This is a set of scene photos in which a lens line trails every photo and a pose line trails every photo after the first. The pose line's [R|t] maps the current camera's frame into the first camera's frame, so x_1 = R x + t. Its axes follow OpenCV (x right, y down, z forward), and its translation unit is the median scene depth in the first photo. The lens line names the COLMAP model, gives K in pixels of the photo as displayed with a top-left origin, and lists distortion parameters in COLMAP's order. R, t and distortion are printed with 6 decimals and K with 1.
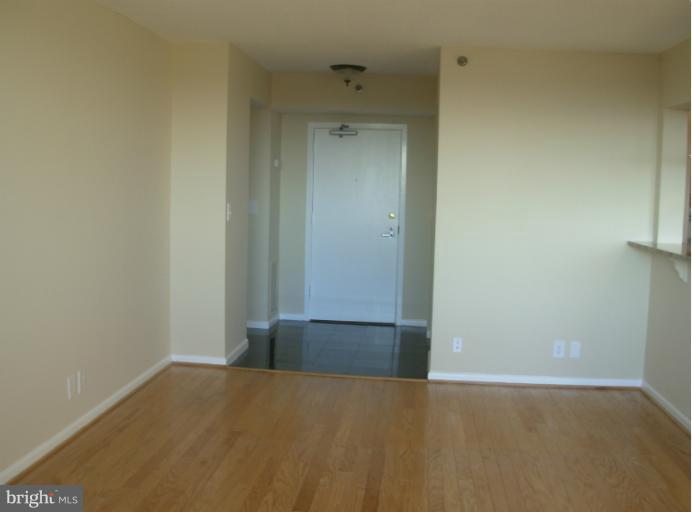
lens RADIAL K [[771.7, 0, 346.0], [0, 771.7, 256.0], [0, 0, 1]] dist [-0.199942, 0.039040]
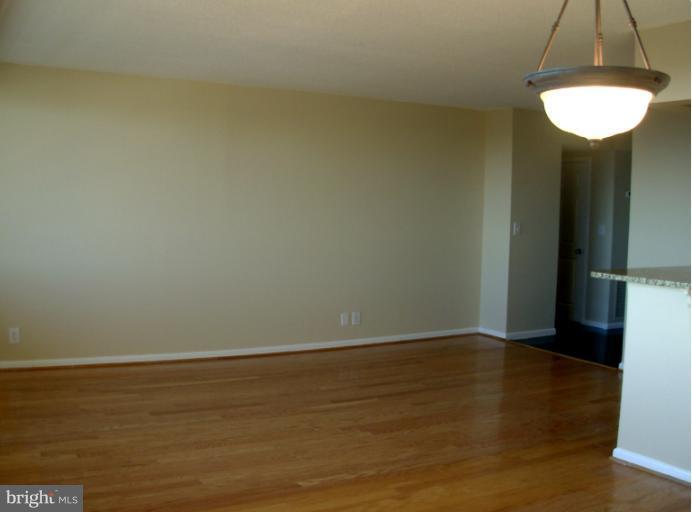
lens RADIAL K [[771.7, 0, 346.0], [0, 771.7, 256.0], [0, 0, 1]] dist [-0.199942, 0.039040]
pose [[0.581922, 0.042302, -0.812144, 0.793010], [-0.082520, 0.996563, -0.007220, 0.027424], [0.809047, 0.071219, 0.583413, -0.050524]]
